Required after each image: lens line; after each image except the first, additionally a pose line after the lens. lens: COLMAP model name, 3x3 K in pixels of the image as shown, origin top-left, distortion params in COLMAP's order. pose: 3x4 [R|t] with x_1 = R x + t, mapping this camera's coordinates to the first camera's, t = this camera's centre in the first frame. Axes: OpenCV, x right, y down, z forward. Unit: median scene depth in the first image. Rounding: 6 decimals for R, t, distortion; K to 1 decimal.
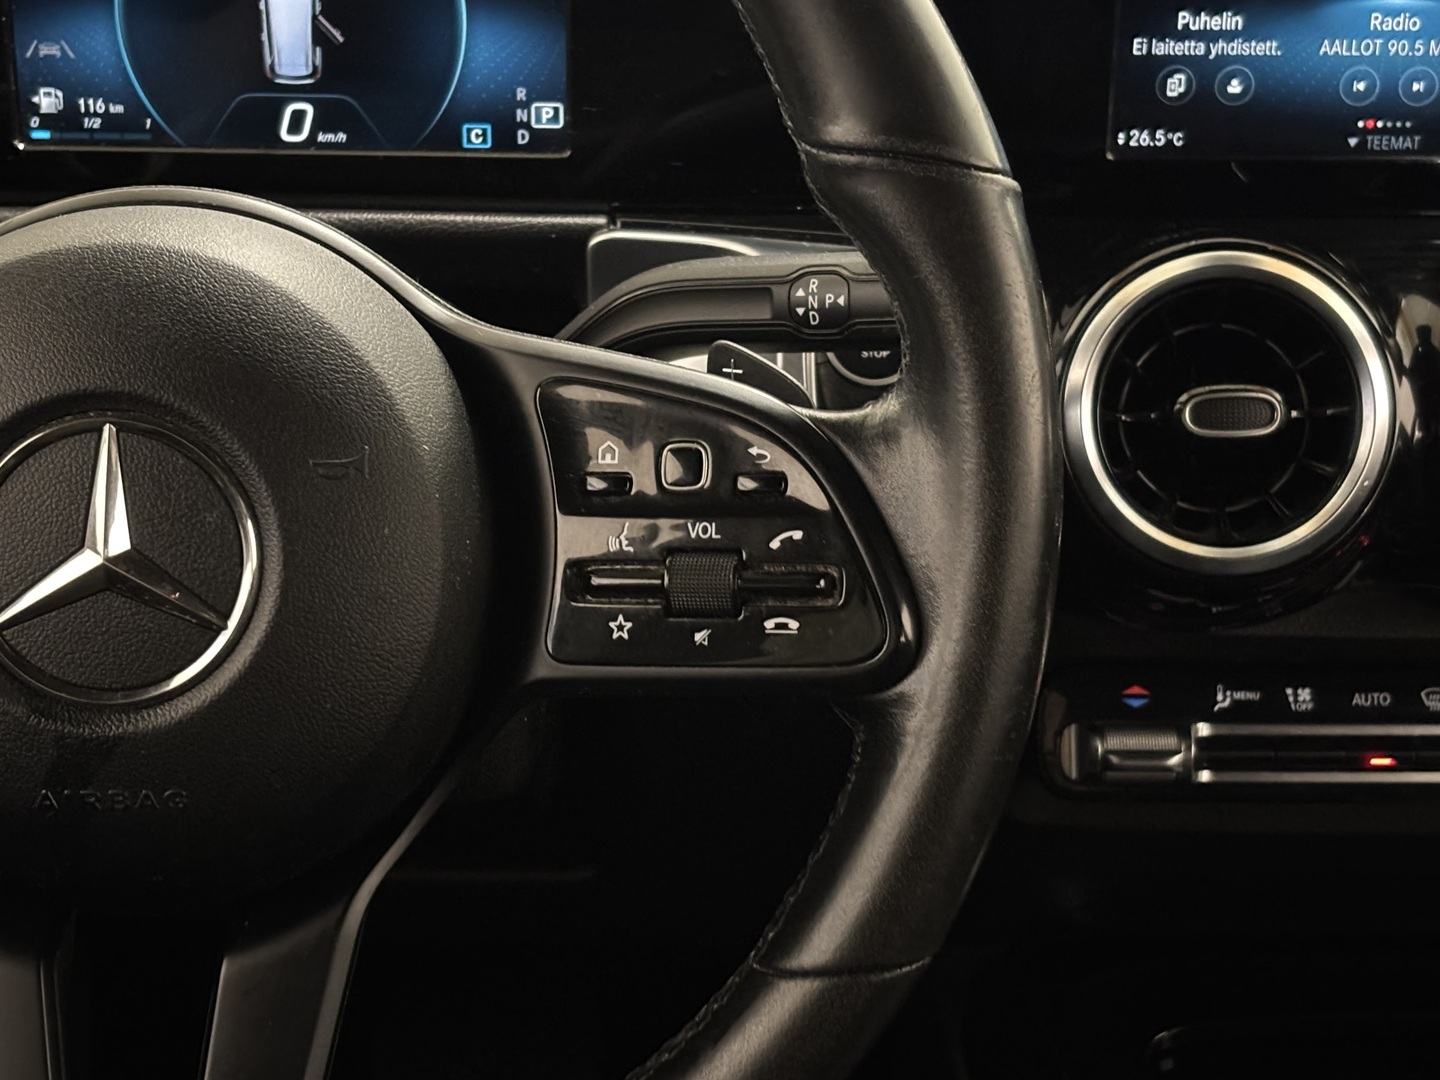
lens RADIAL K [[2559.3, 0, 714.1], [0, 2559.3, 560.9], [0, 0, 1]] dist [0.385280, -1.985278]
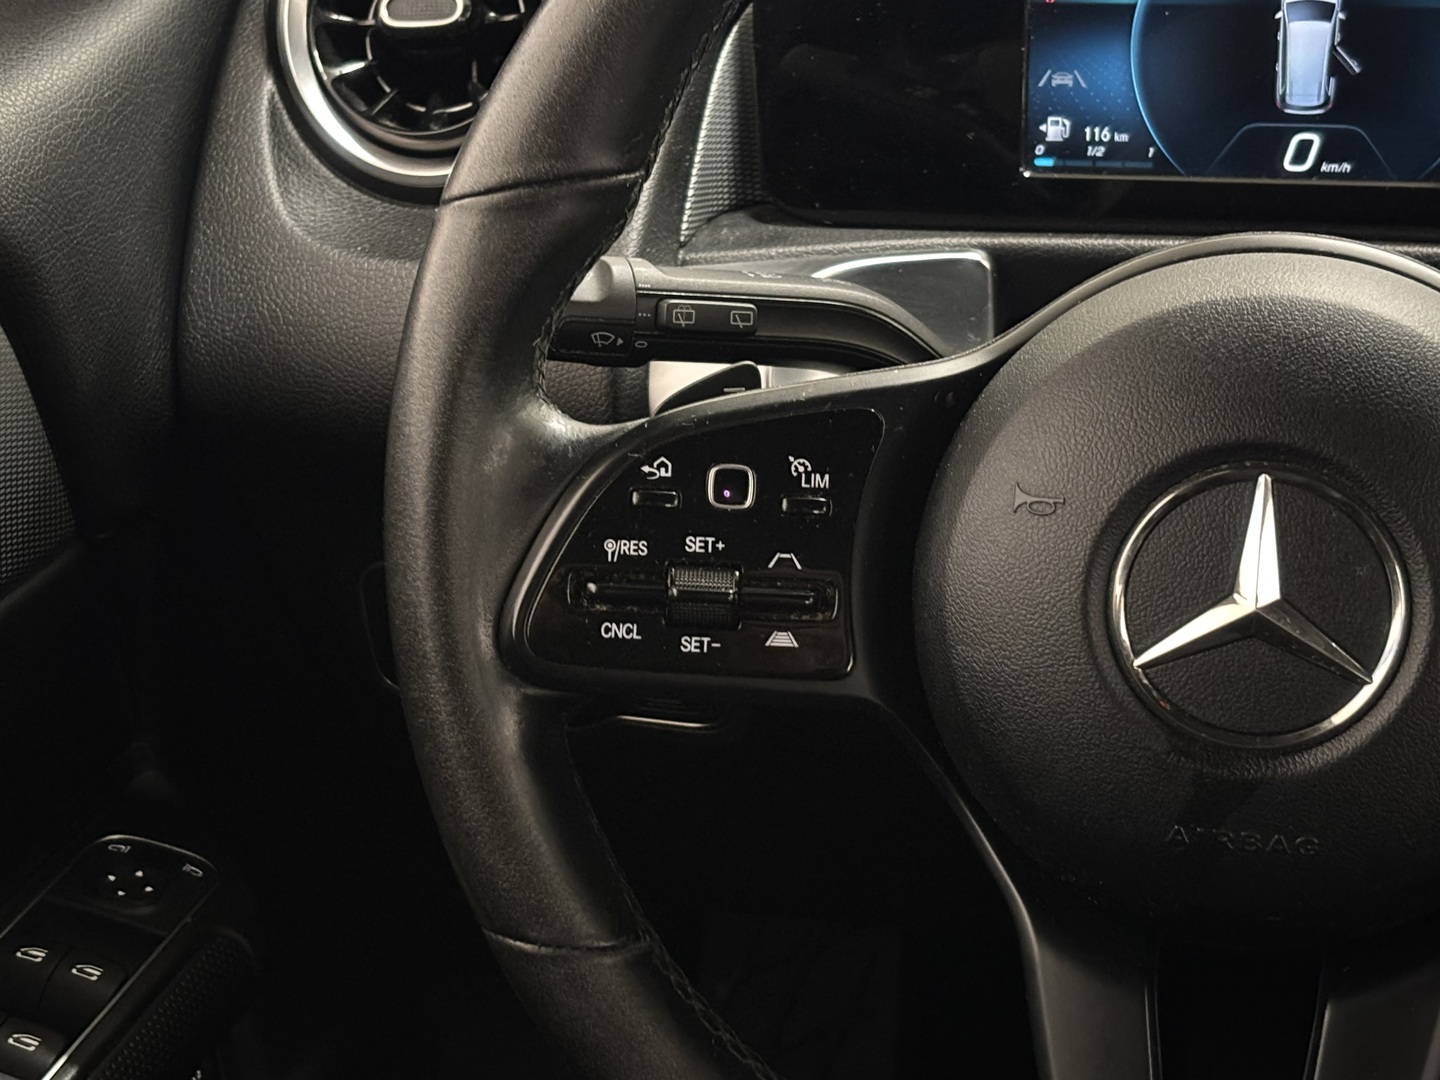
lens RADIAL K [[2559.3, 0, 714.1], [0, 2559.3, 560.9], [0, 0, 1]] dist [0.385280, -1.985278]
pose [[0.971768, 0.058403, -0.228598, -0.144564], [-0.055974, 0.998286, 0.017098, -0.016677], [0.229204, -0.003820, 0.973371, -0.027693]]
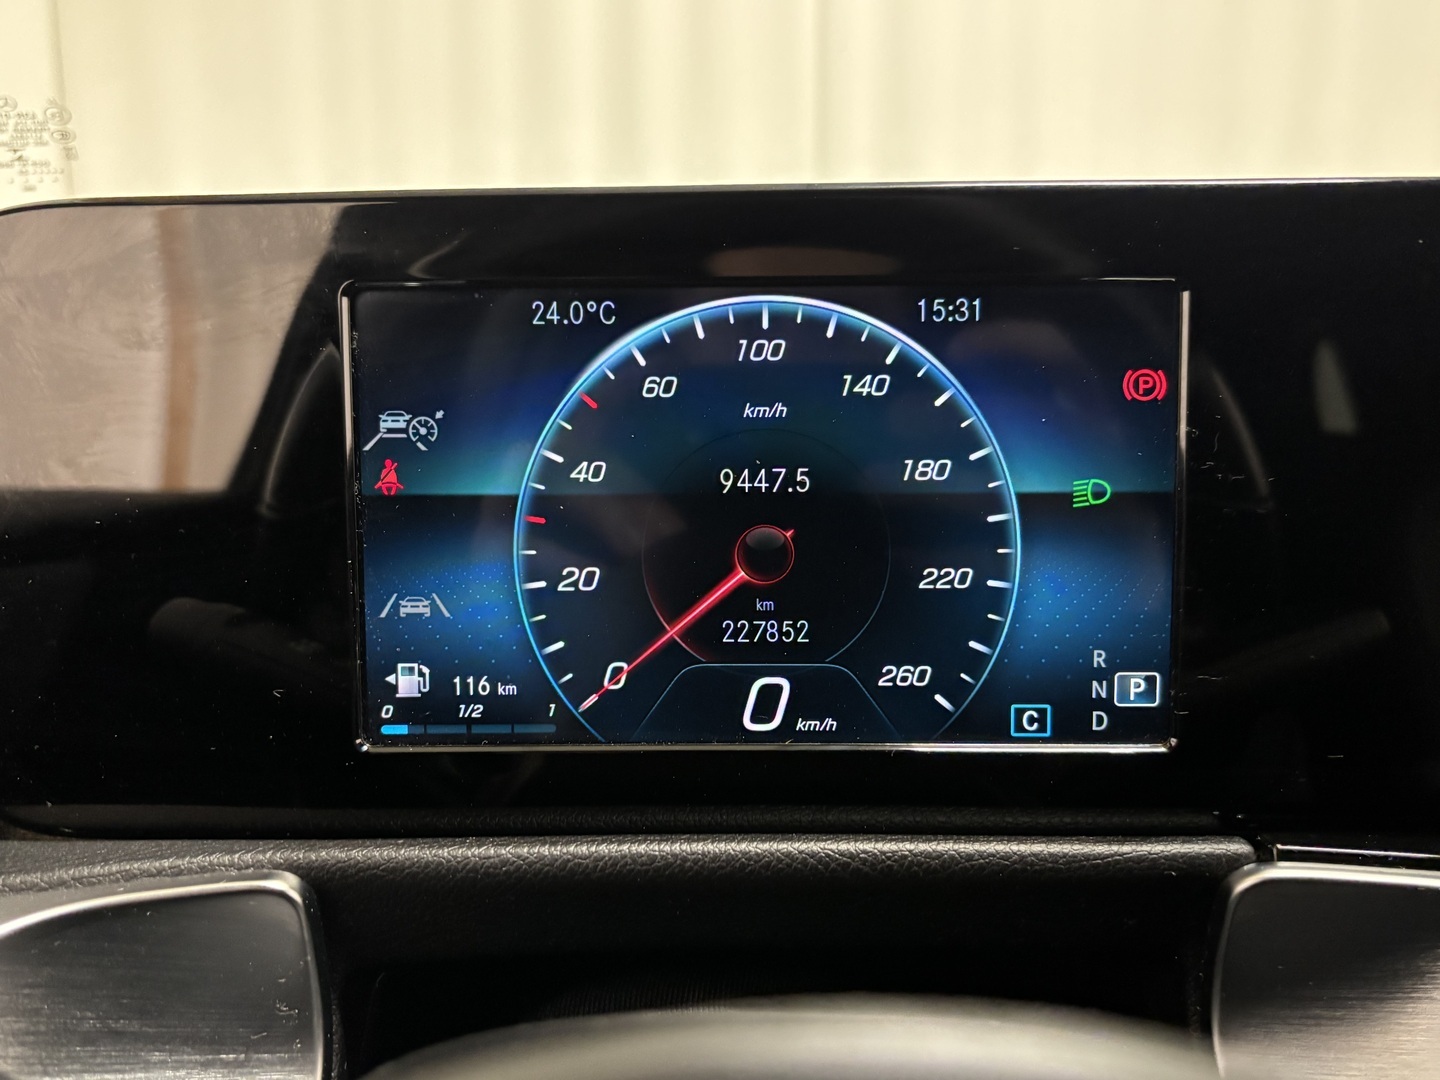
lens RADIAL K [[1421.5, 0, 711.5], [0, 1421.5, 541.8], [0, 0, 1]] dist [0.212500, -0.686371]
pose [[0.999780, -0.012551, -0.016796, -0.171188], [0.007854, 0.966900, -0.255035, -0.116281], [0.019441, 0.254847, 0.966786, 0.635197]]
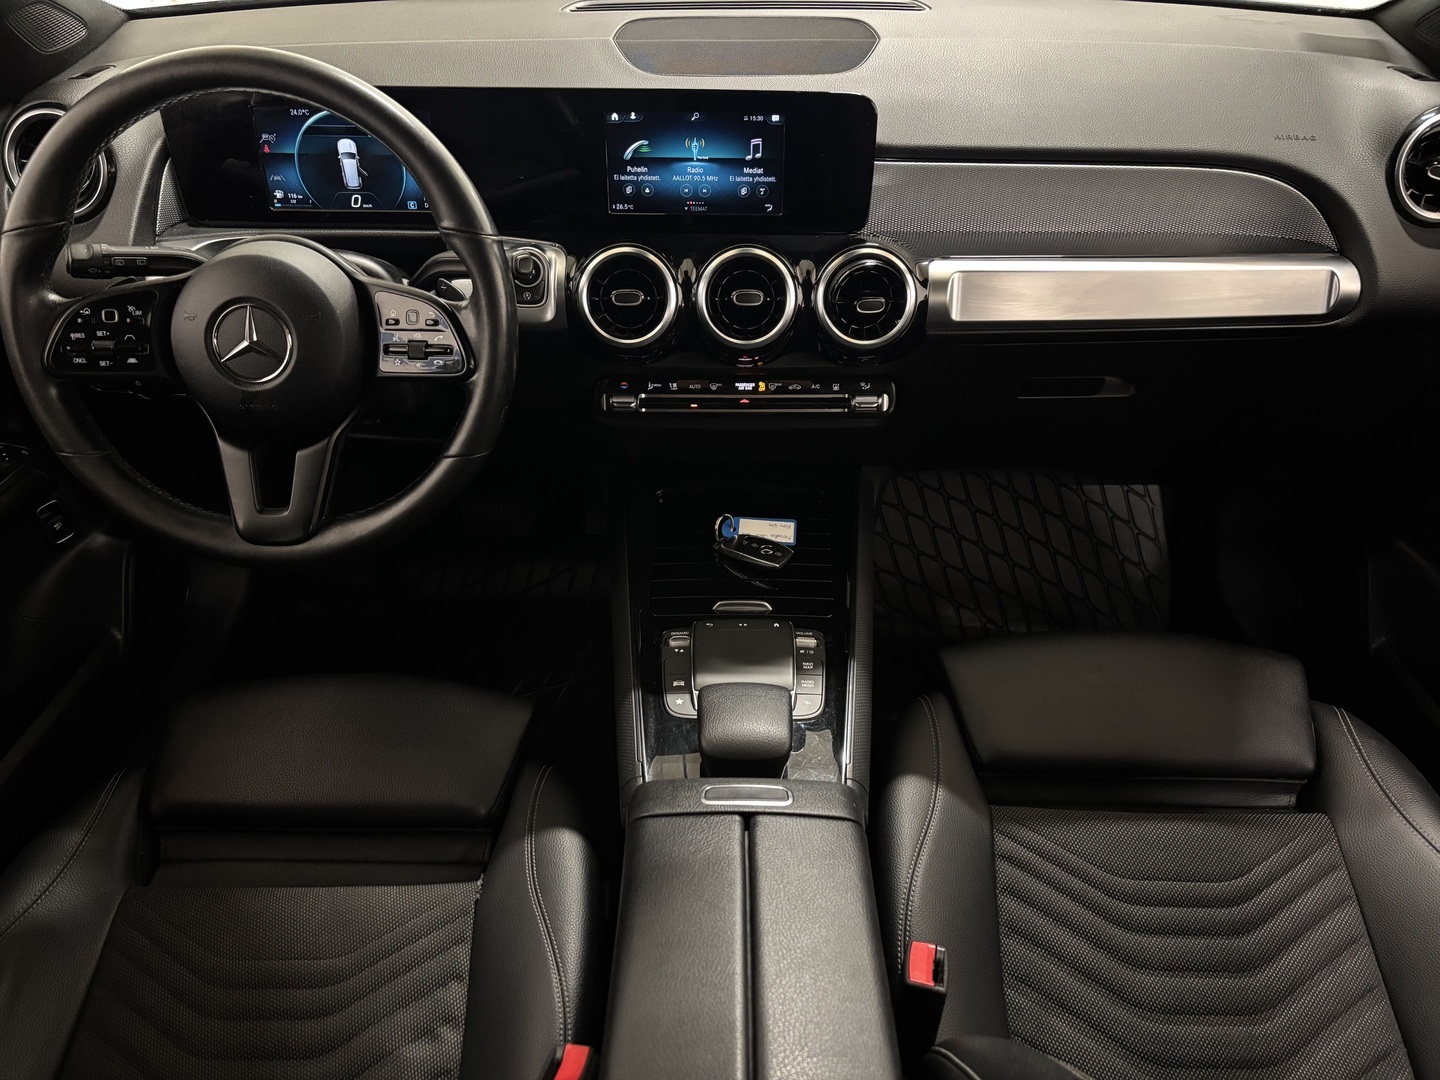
lens RADIAL K [[1092.6, 0, 705.1], [0, 1092.6, 544.4], [0, 0, 1]] dist [0.020718, -0.011129]
pose [[0.999130, 0.012722, -0.039720, 0.333082], [-0.004910, 0.981597, 0.190900, -0.014094], [0.041418, -0.190539, 0.980806, -0.392129]]
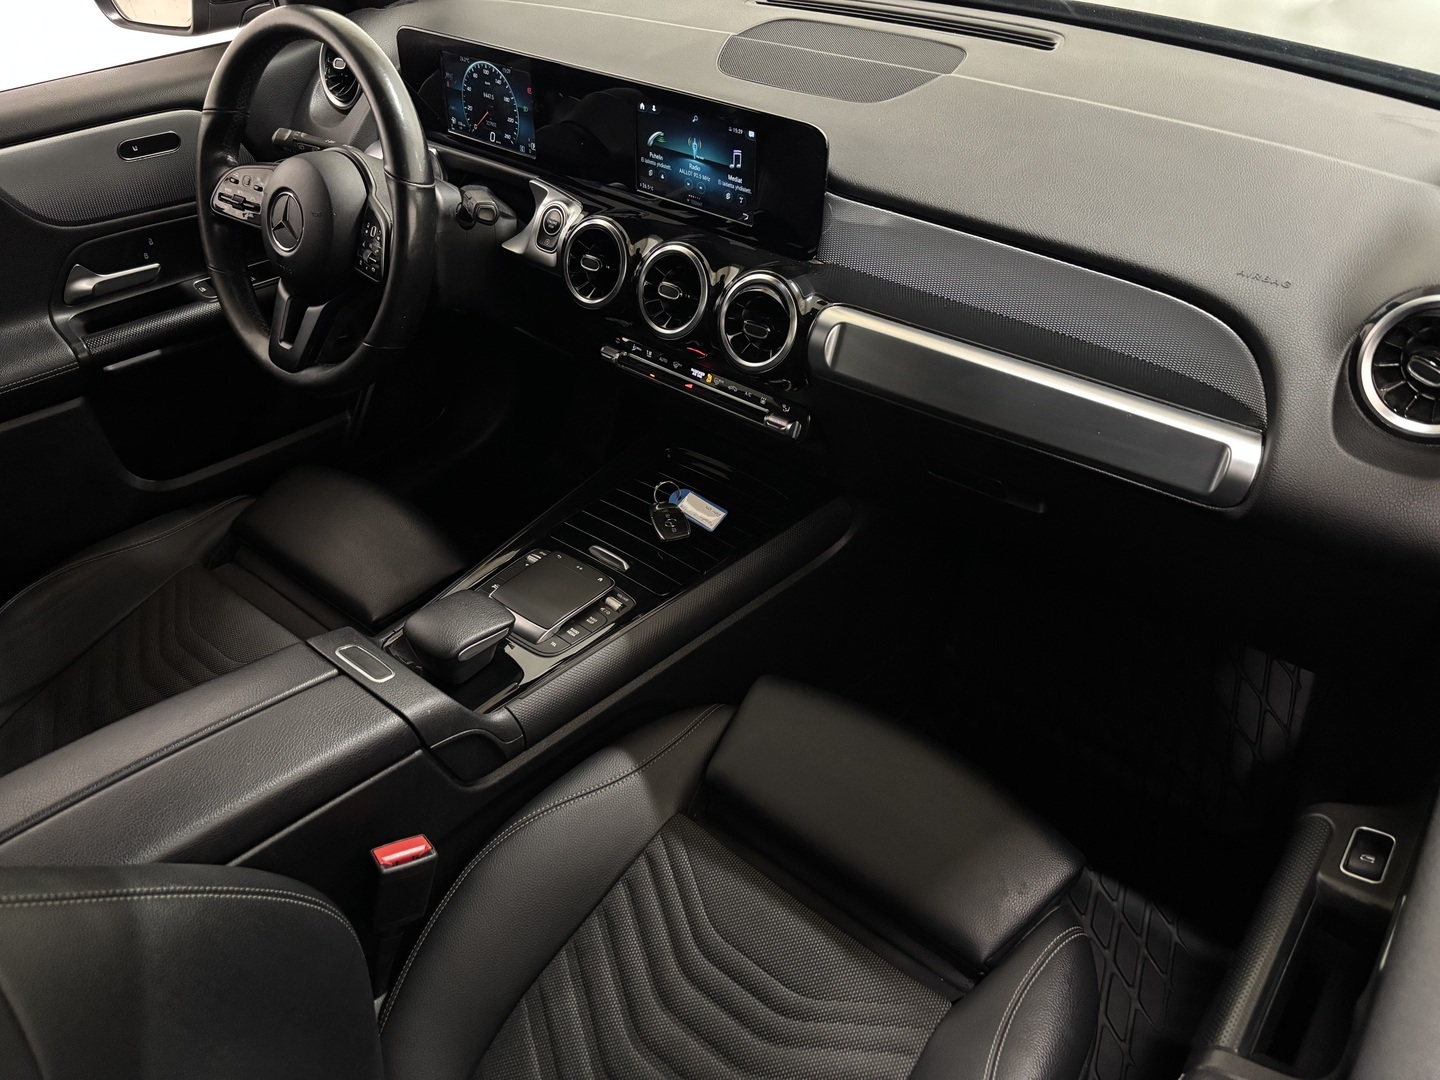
lens RADIAL K [[1092.6, 0, 705.1], [0, 1092.6, 544.4], [0, 0, 1]] dist [0.020718, -0.011129]
pose [[0.743185, 0.388152, -0.544989, 1.258441], [-0.242254, 0.915366, 0.321587, -0.220016], [0.623689, -0.106973, 0.774318, -0.165131]]
